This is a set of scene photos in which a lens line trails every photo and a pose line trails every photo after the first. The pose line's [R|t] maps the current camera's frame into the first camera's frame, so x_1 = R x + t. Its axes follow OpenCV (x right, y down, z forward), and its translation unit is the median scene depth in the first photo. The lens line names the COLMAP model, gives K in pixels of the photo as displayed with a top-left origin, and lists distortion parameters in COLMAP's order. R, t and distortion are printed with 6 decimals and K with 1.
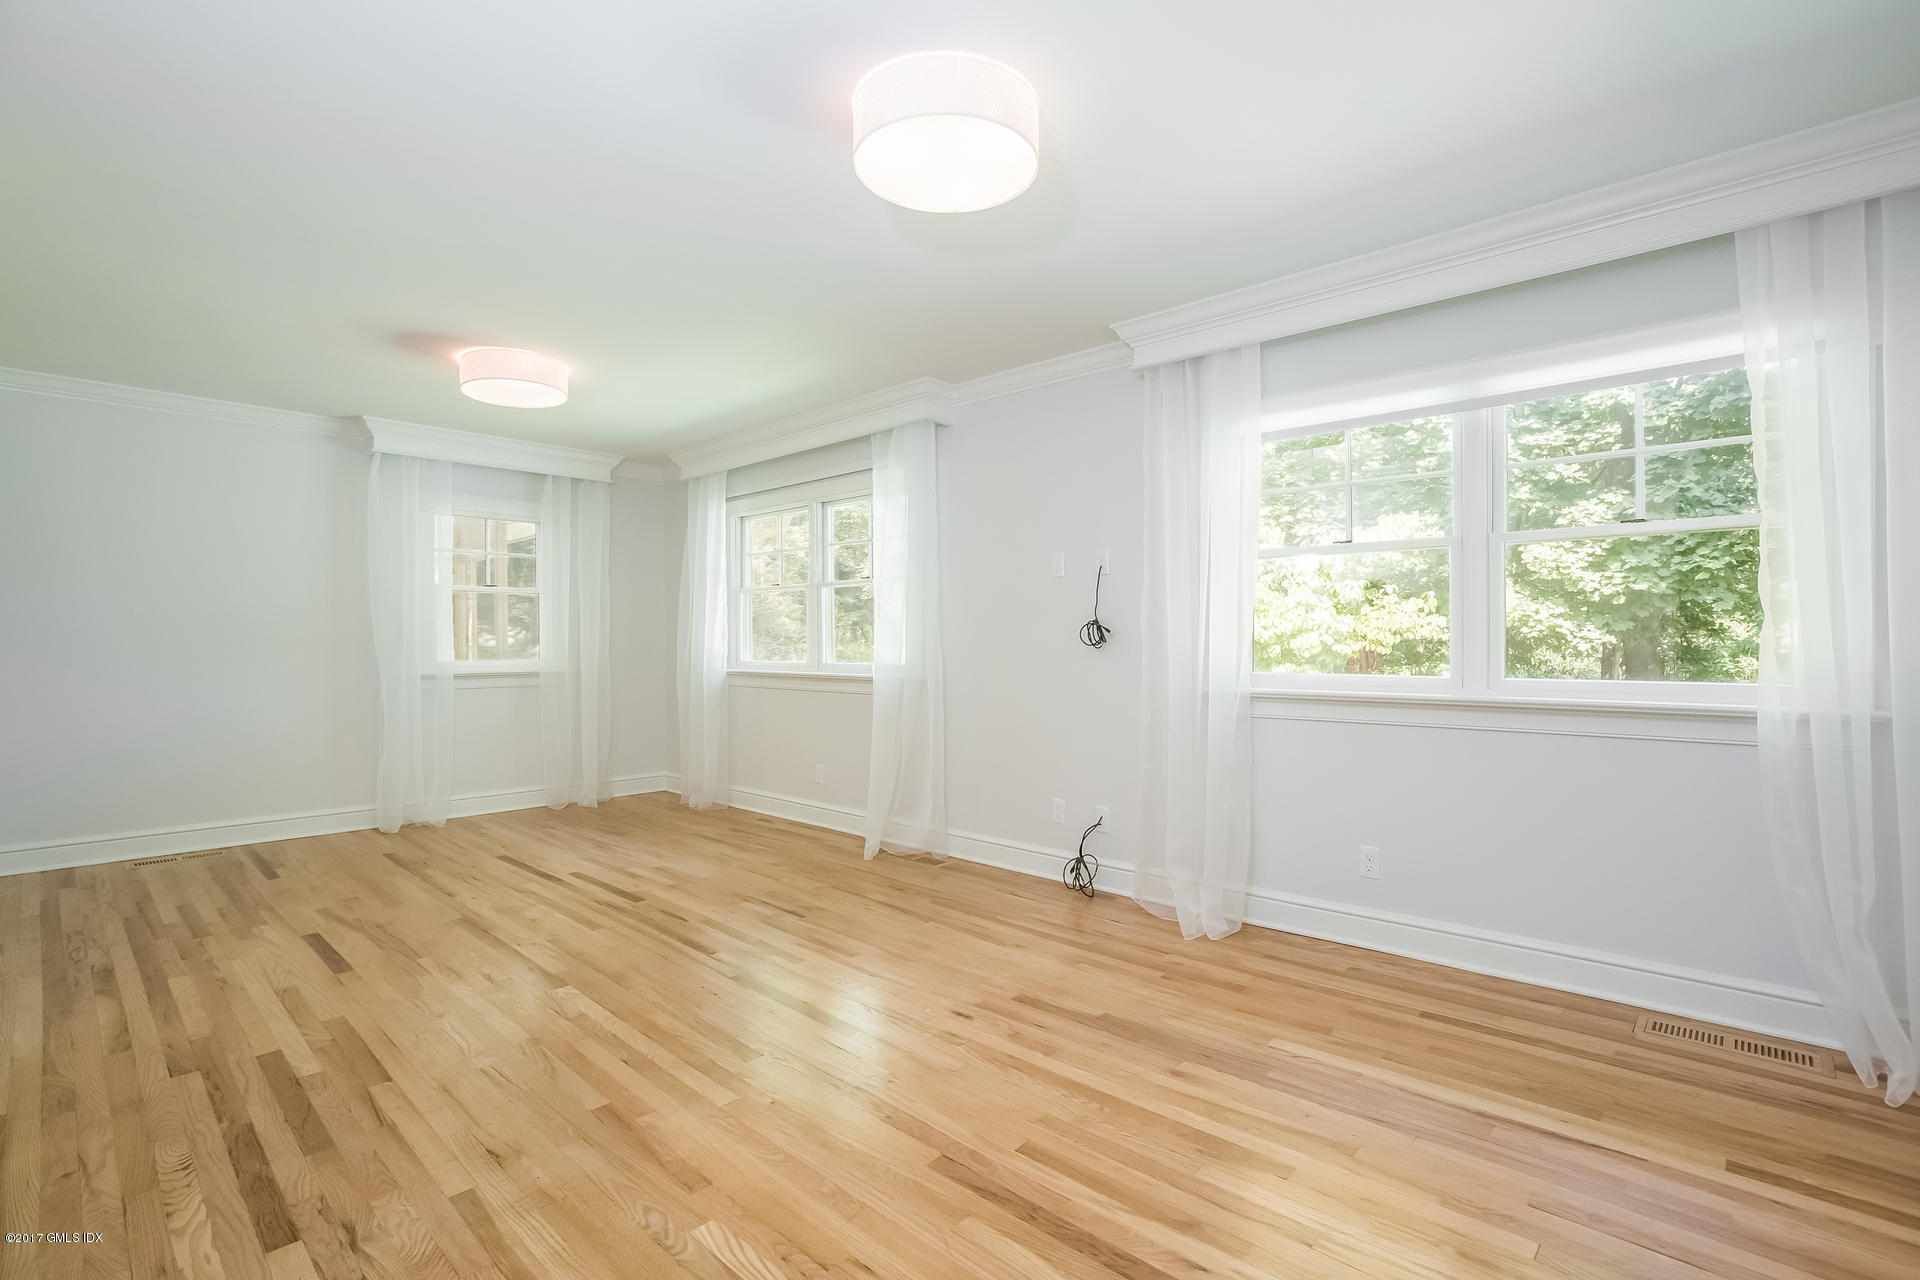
lens RADIAL K [[879.2, 0, 976.1], [0, 879.2, 645.5], [0, 0, 1]] dist [-0.029773, 0.009479]
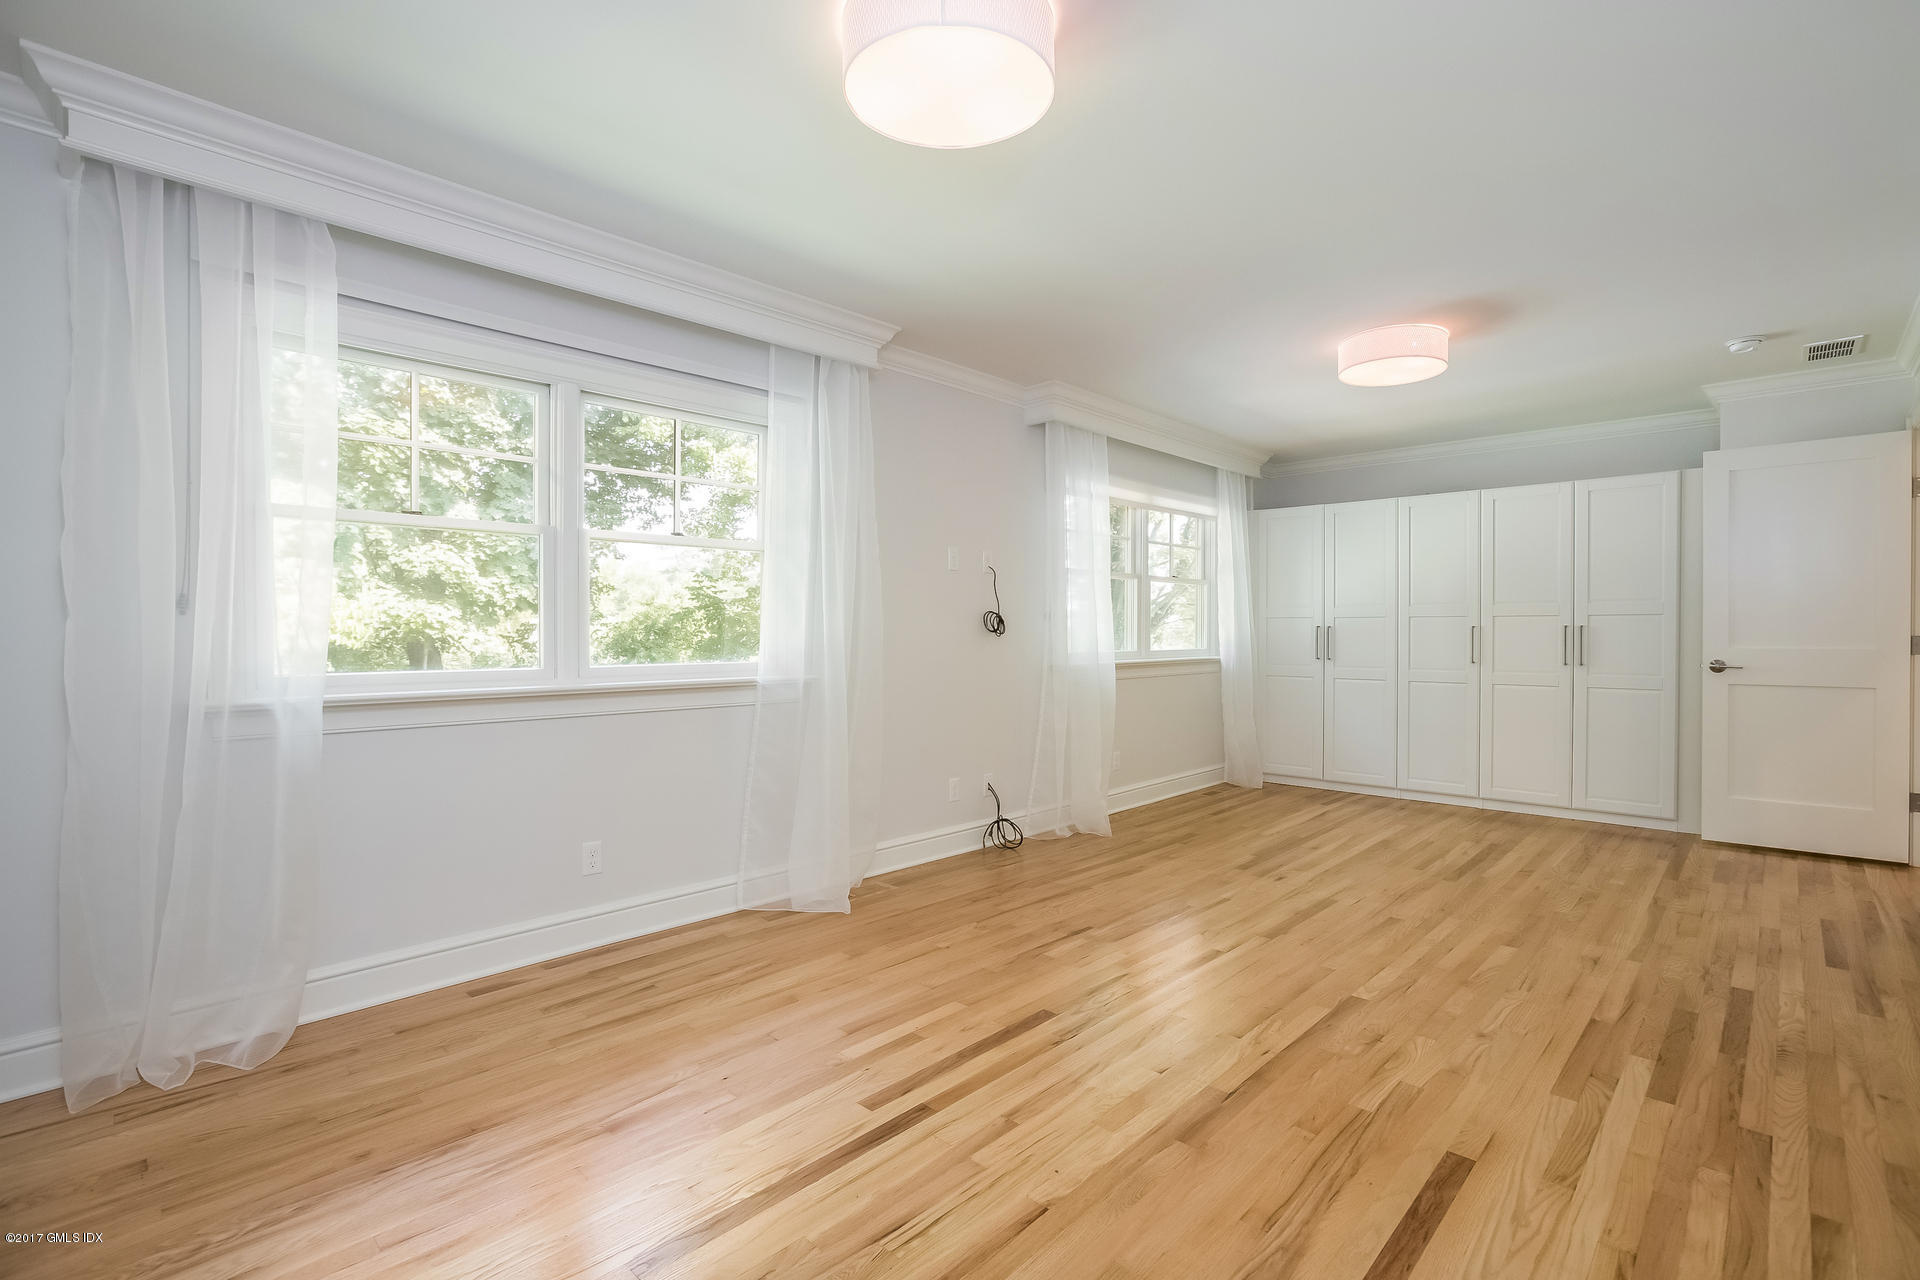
lens RADIAL K [[879.2, 0, 976.1], [0, 879.2, 645.5], [0, 0, 1]] dist [-0.029773, 0.009479]
pose [[0.007617, -0.010121, 0.999920, -1.435536], [0.004801, 0.999938, 0.010085, 0.004335], [-0.999959, 0.004724, 0.007665, 1.428509]]
